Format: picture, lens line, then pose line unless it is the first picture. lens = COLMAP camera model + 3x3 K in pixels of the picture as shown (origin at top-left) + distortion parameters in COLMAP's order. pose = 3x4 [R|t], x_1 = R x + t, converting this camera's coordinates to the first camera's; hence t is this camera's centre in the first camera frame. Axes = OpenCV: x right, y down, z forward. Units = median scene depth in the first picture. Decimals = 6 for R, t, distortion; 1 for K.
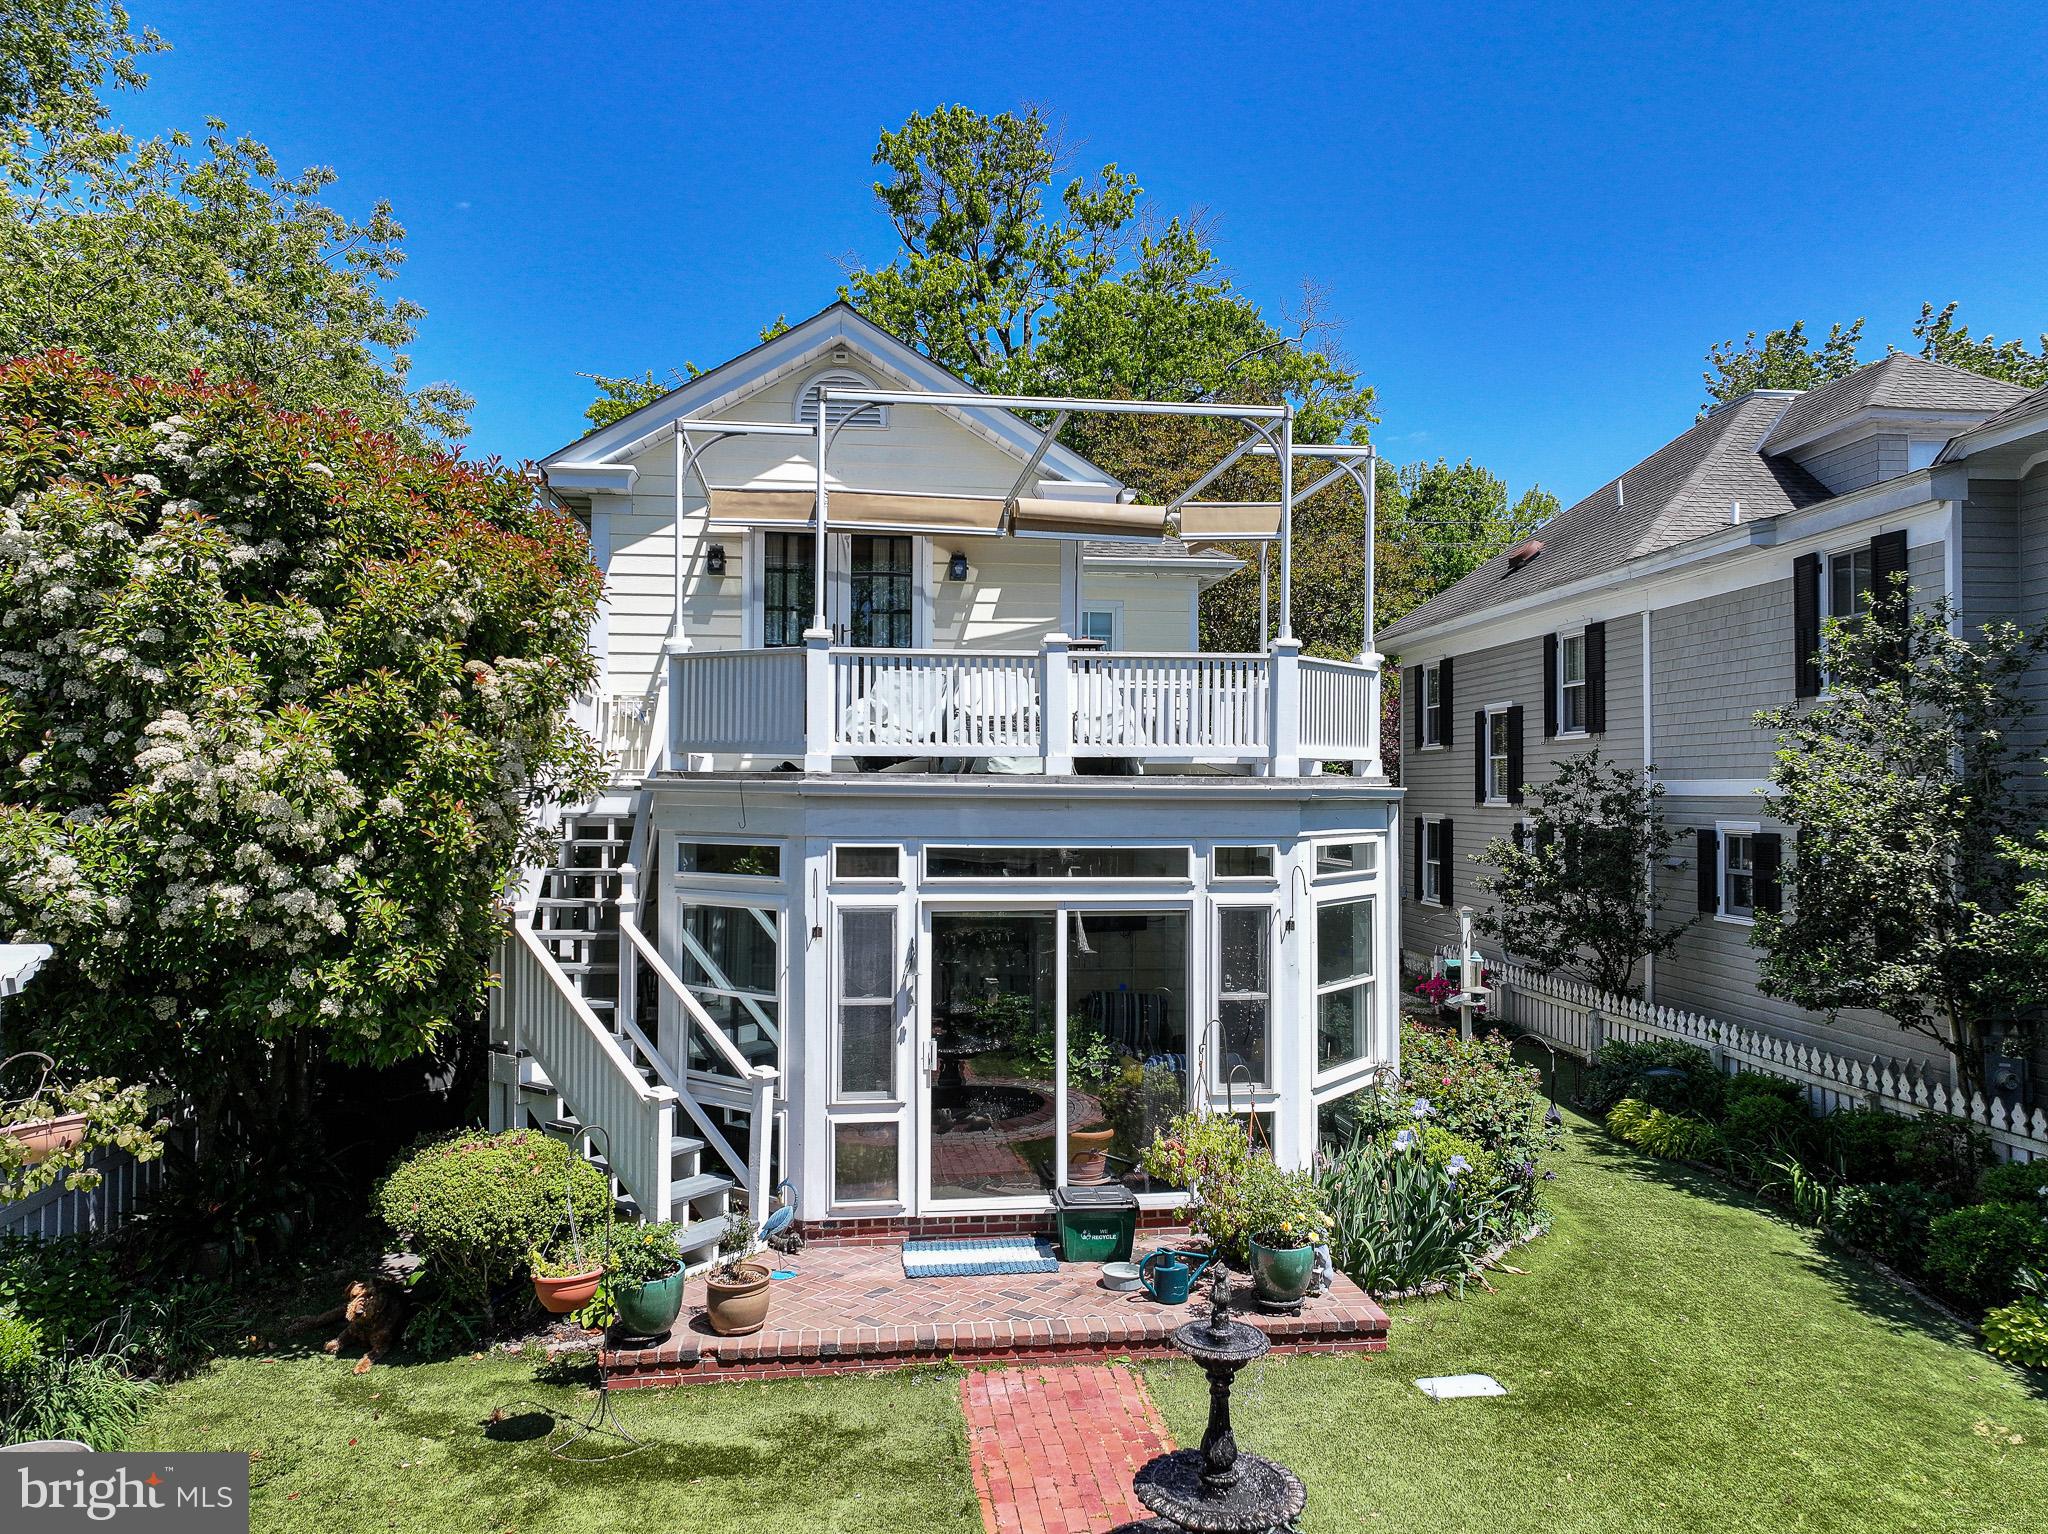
lens RADIAL K [[1438.4, 0, 1028.3], [0, 1438.4, 755.9], [0, 0, 1]] dist [-0.008342, 0.022732]
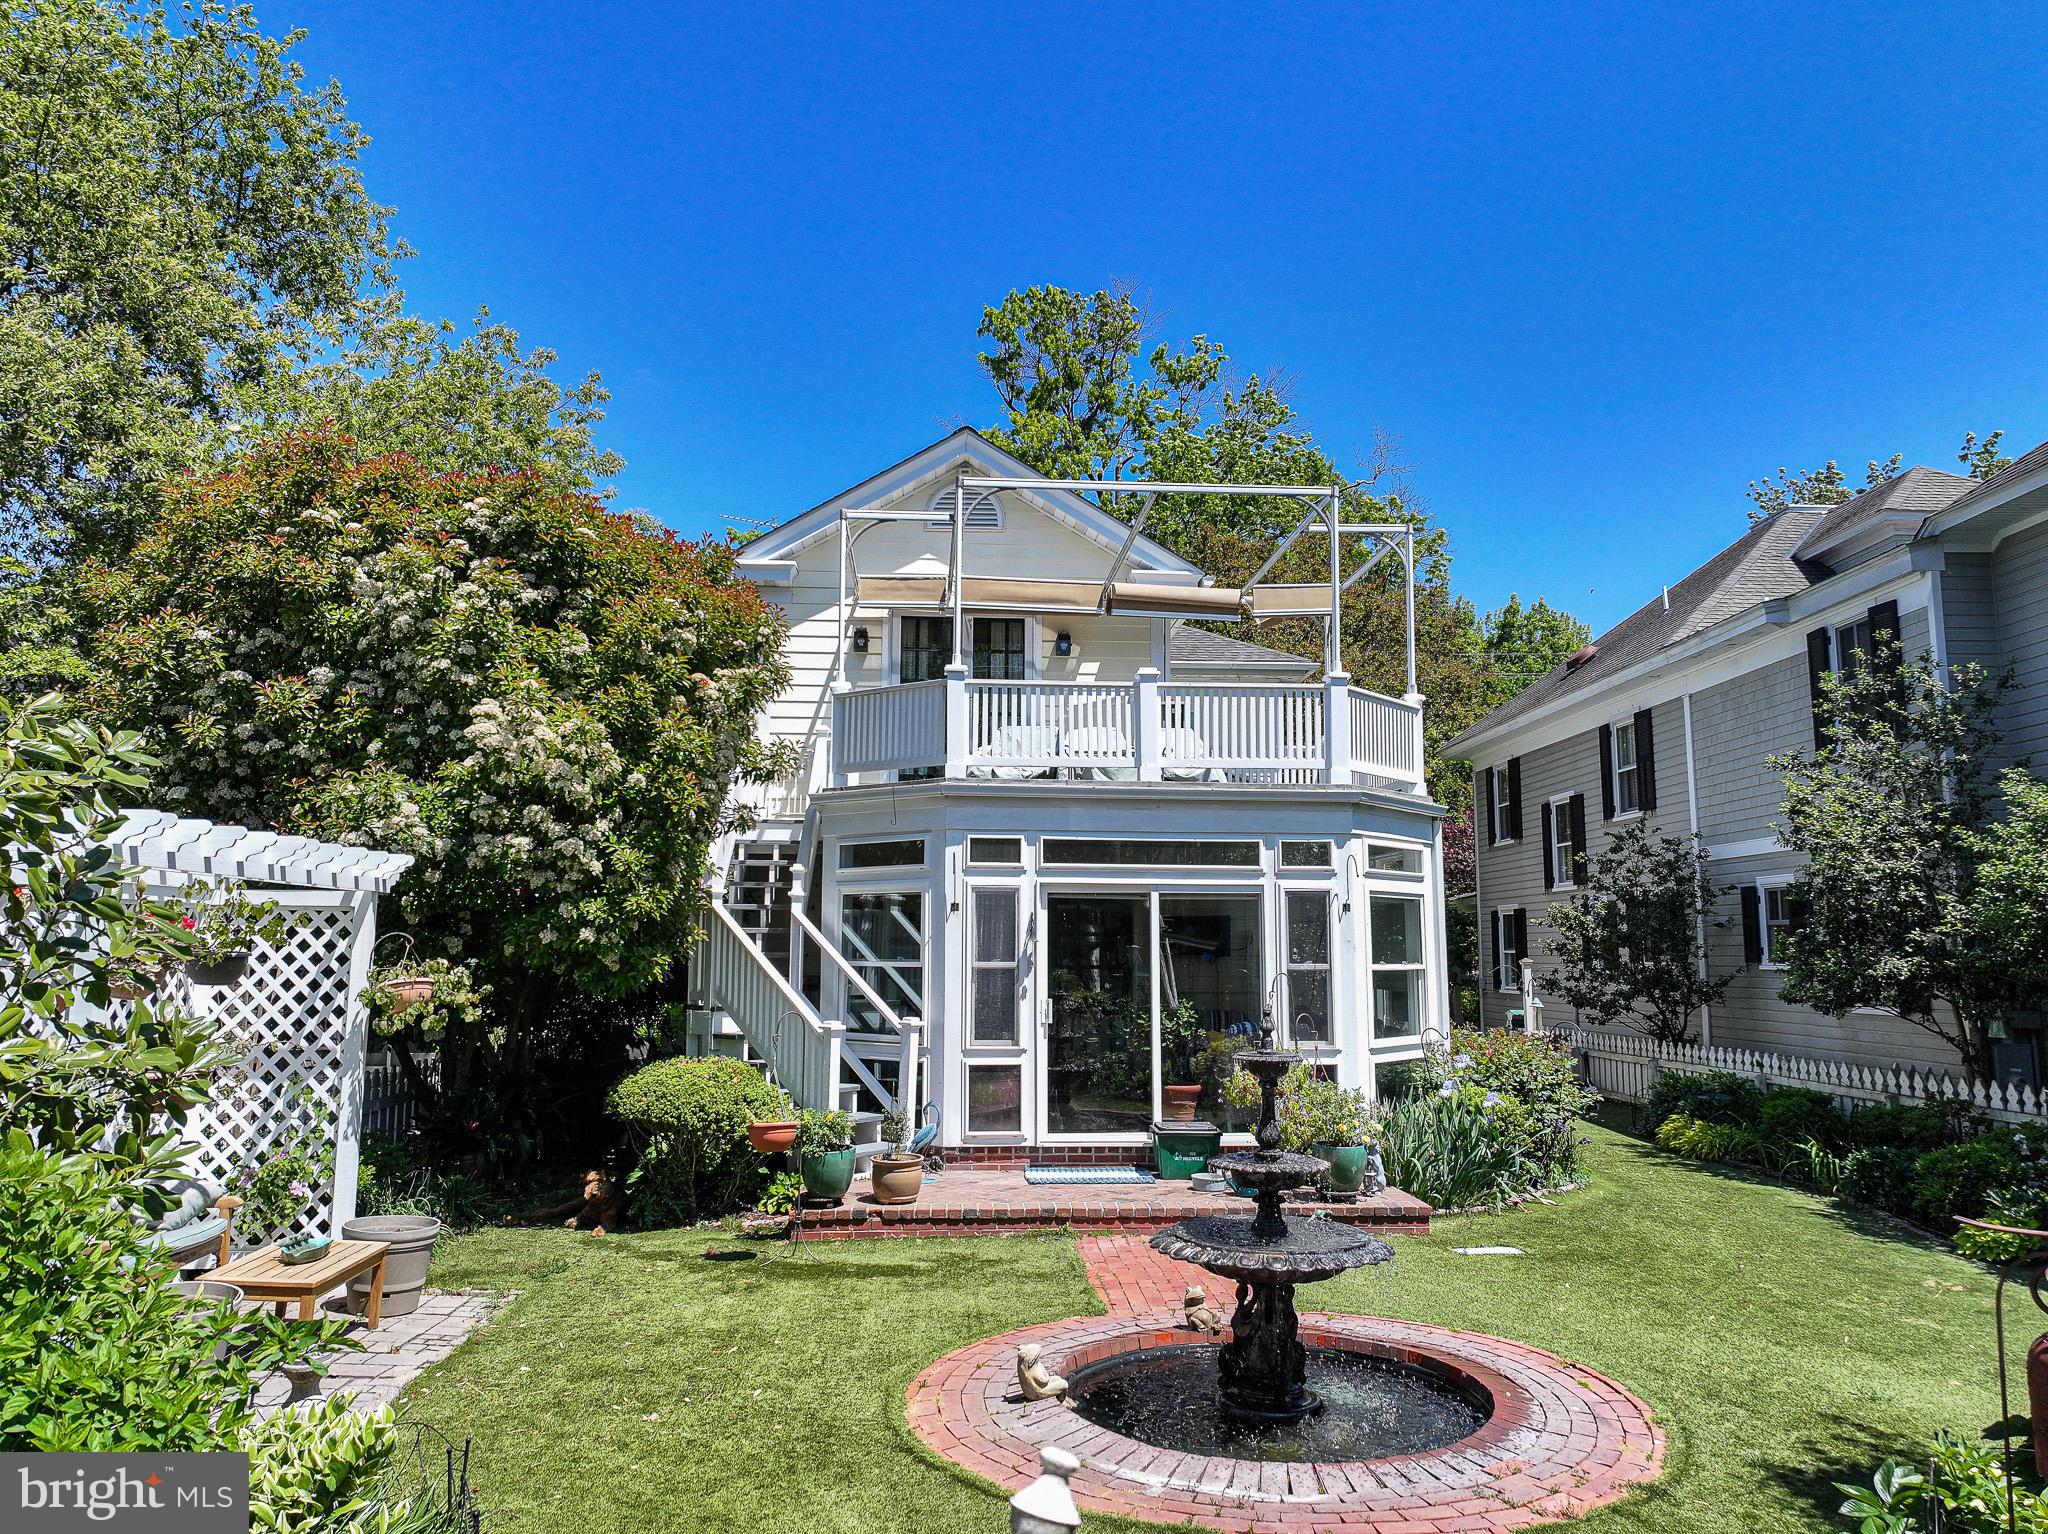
lens RADIAL K [[1439.0, 0, 1031.2], [0, 1439.0, 759.0], [0, 0, 1]] dist [-0.004638, 0.018113]
pose [[0.998023, -0.009100, -0.062187, -0.004296], [0.002127, 0.993786, -0.111286, 0.133249], [0.062813, 0.110934, 0.991841, -0.225930]]
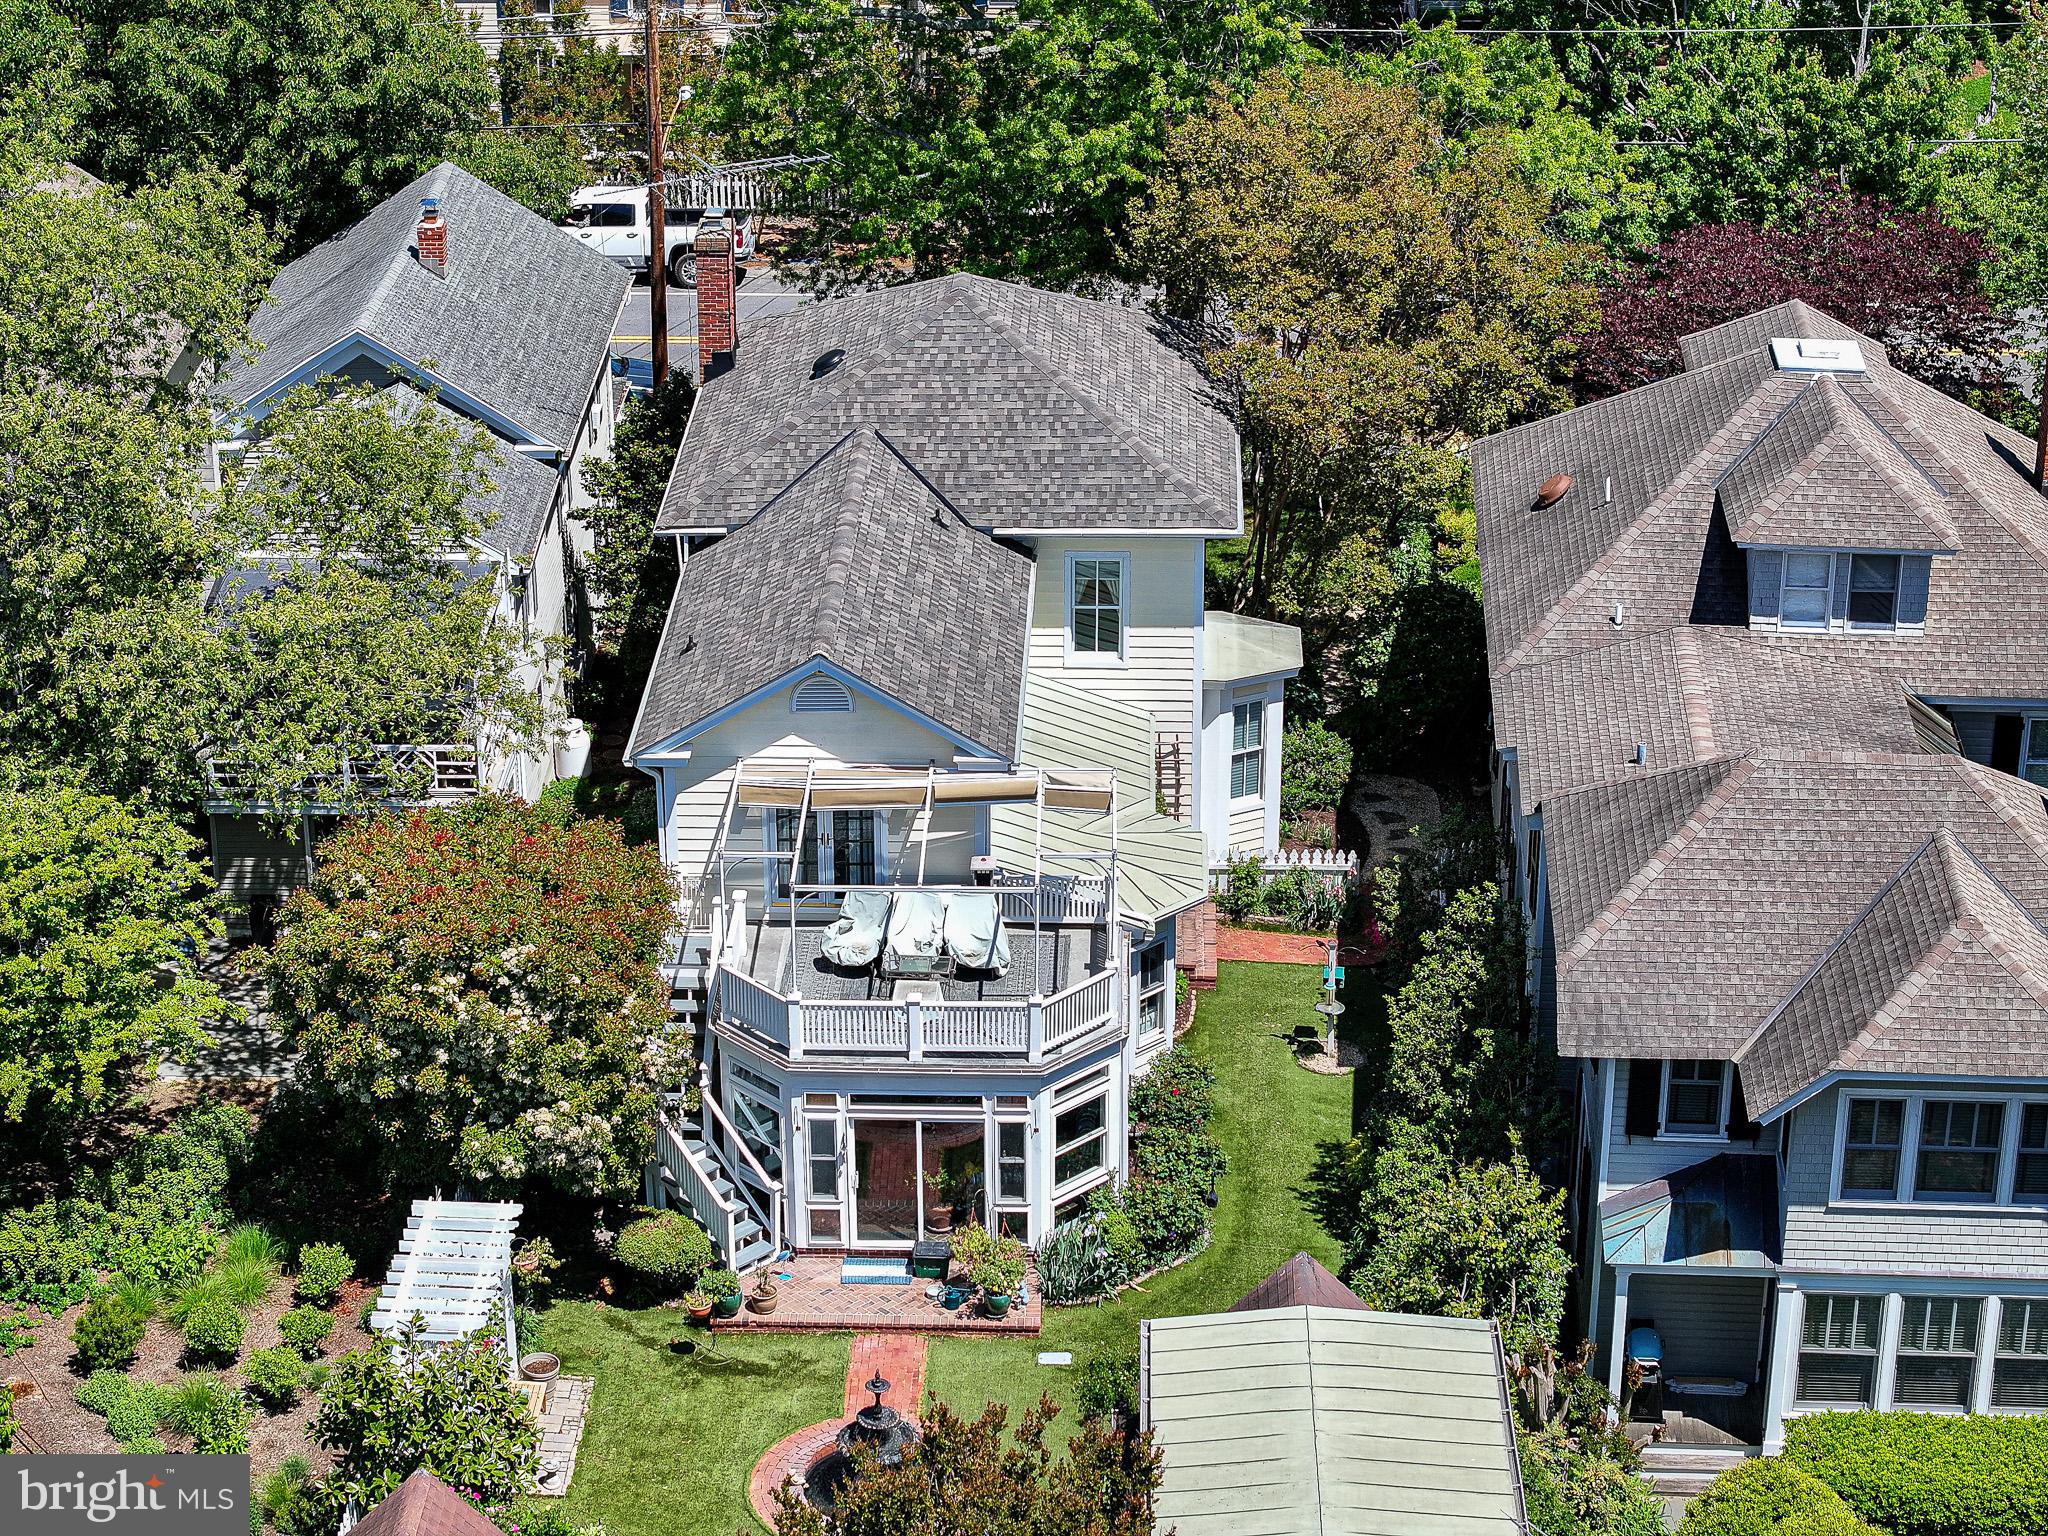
lens RADIAL K [[4119.9, 0, 1024.0], [0, 4119.9, 768.0], [0, 0, 1]] dist [-0.174524, 0.485298]
pose [[0.986954, 0.061715, -0.148708, 1.010533], [0.009316, 0.900181, 0.435416, -2.887754], [0.160735, -0.431121, 0.887862, -3.932995]]
